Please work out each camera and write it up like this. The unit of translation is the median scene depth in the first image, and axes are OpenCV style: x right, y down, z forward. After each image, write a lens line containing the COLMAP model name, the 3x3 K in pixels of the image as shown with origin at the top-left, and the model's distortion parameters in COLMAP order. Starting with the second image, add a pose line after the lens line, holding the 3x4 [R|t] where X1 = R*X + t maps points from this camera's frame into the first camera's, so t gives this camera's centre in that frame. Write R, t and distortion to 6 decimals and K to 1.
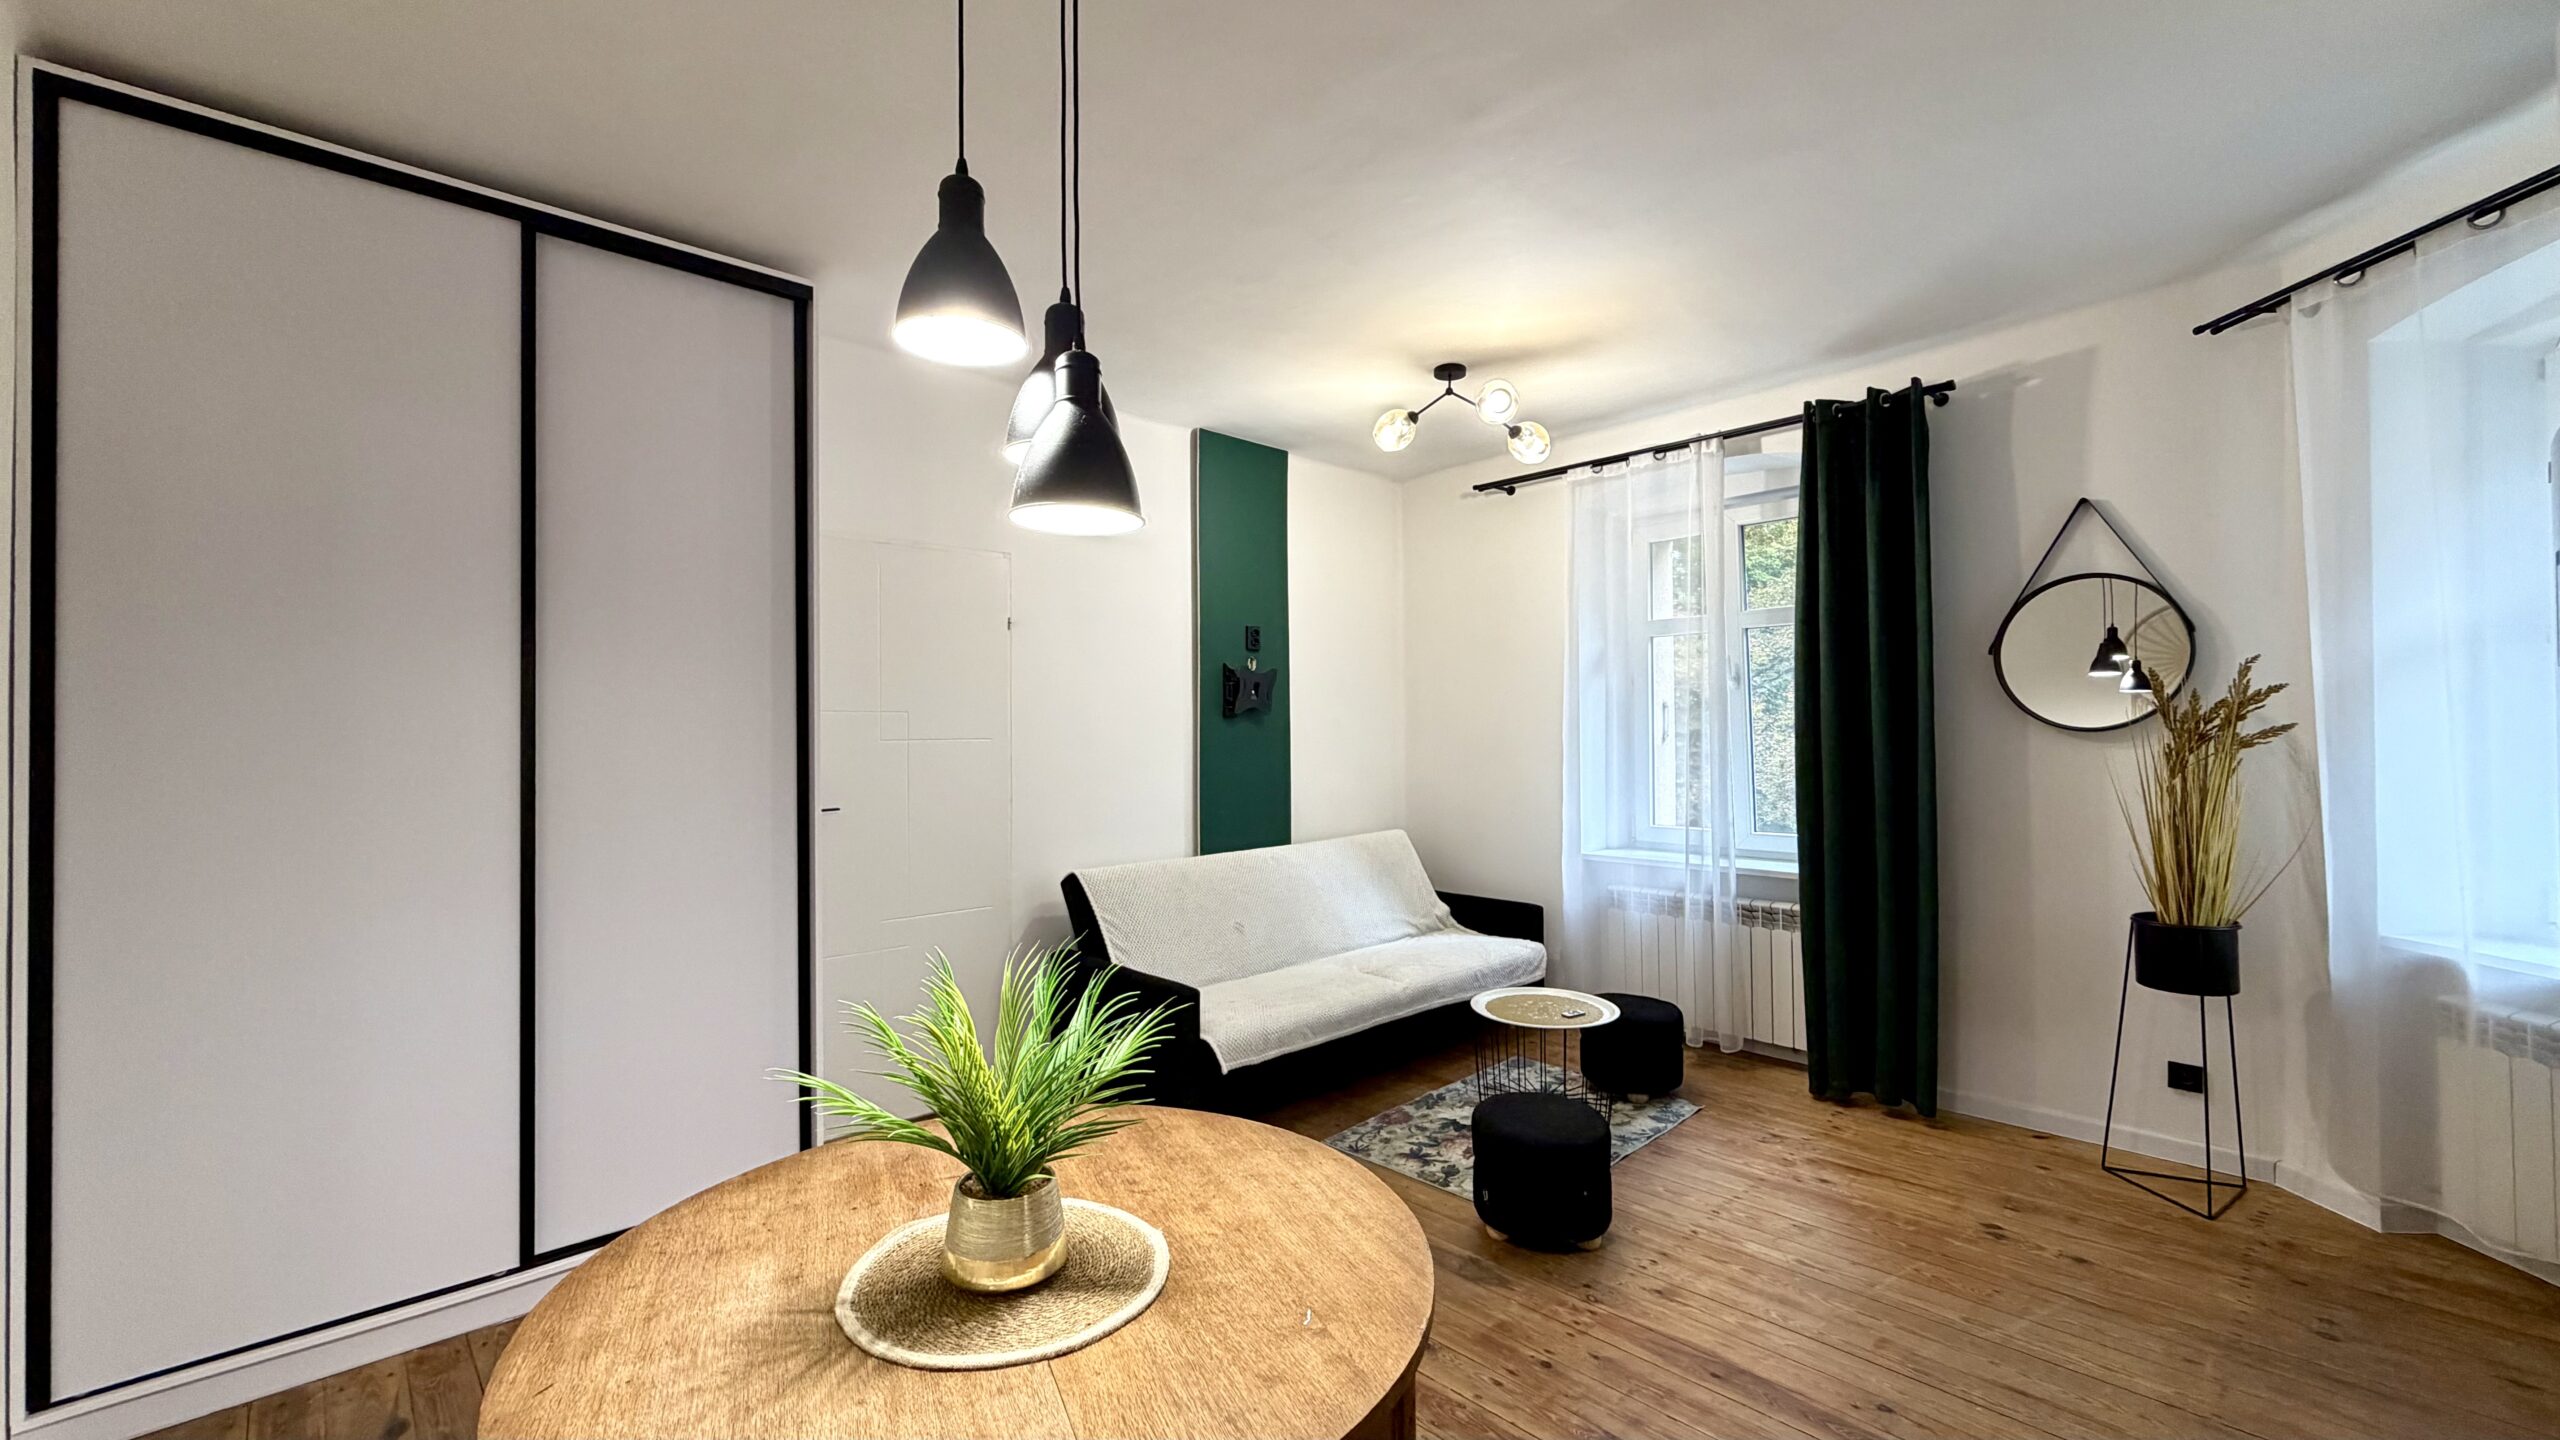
lens RADIAL K [[1000.4, 0, 1273.7], [0, 1000.4, 723.3], [0, 0, 1]] dist [-0.001330, 0.000328]
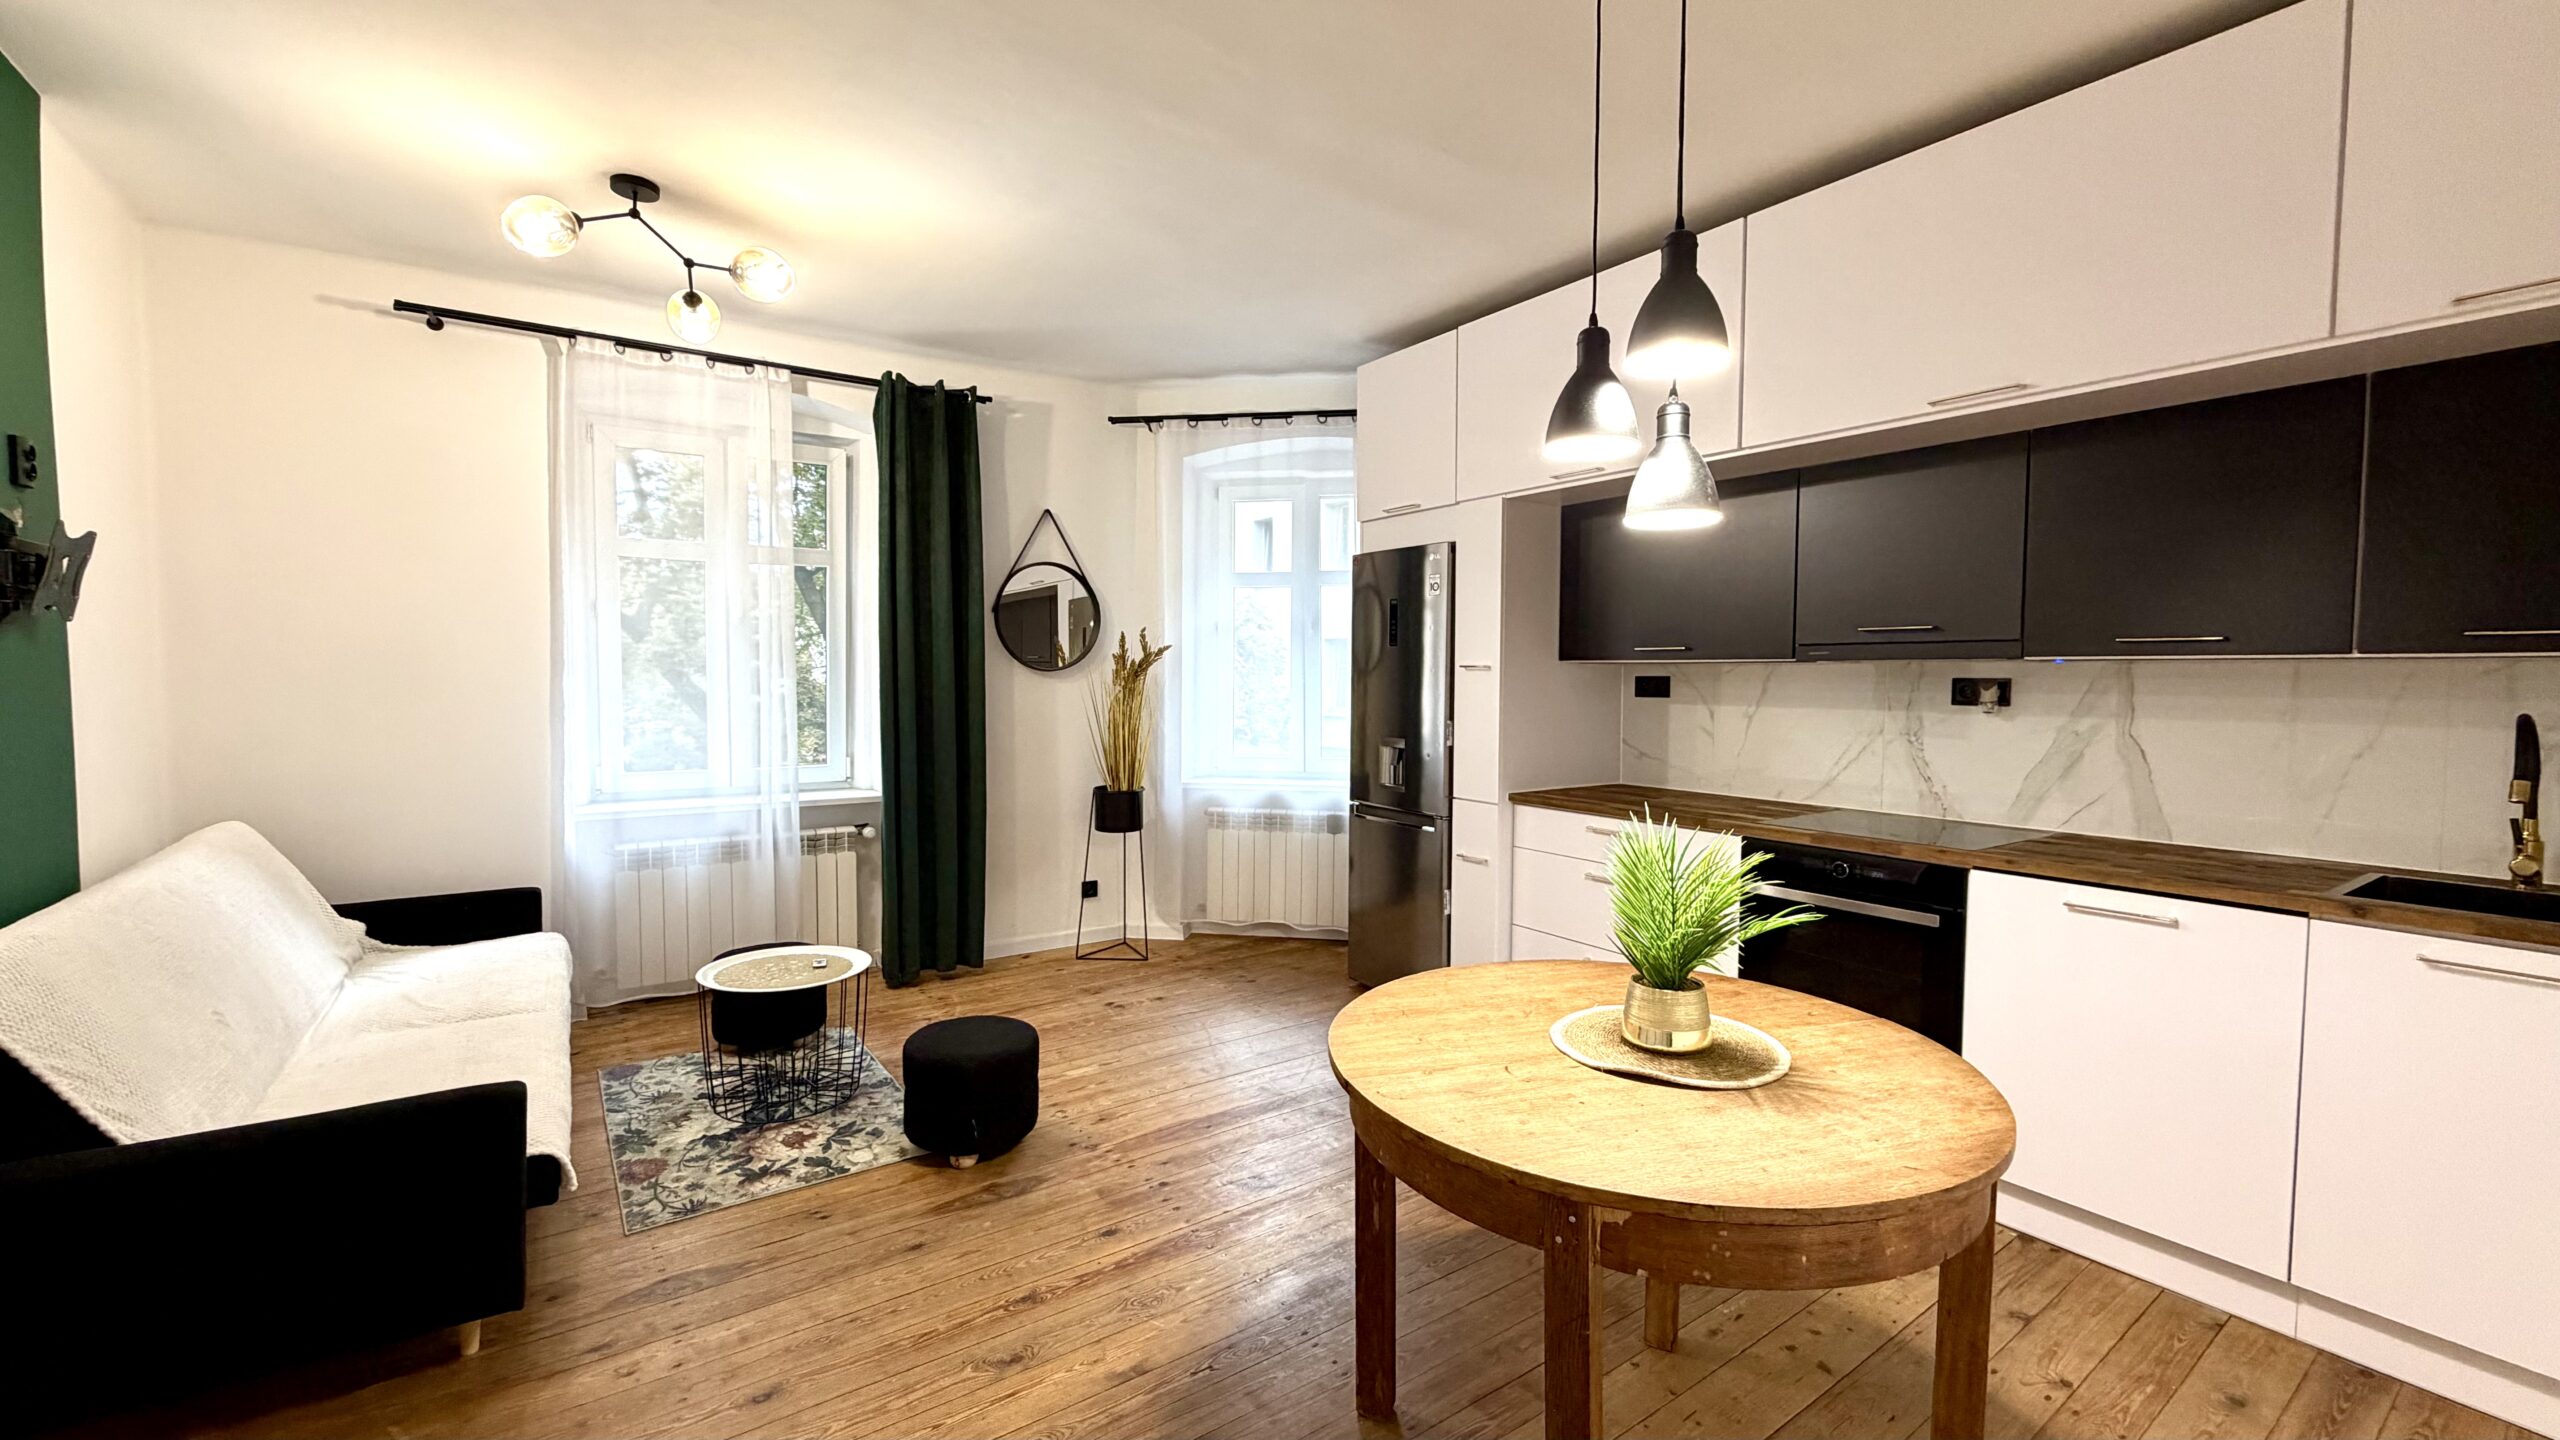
lens RADIAL K [[1000.4, 0, 1274.7], [0, 1000.4, 719.2], [0, 0, 1]] dist [-0.001330, 0.000328]
pose [[0.163730, -0.037401, 0.985796, -0.550422], [-0.016113, 0.999046, 0.040580, 0.013754], [-0.986374, -0.022528, 0.162971, 0.421249]]
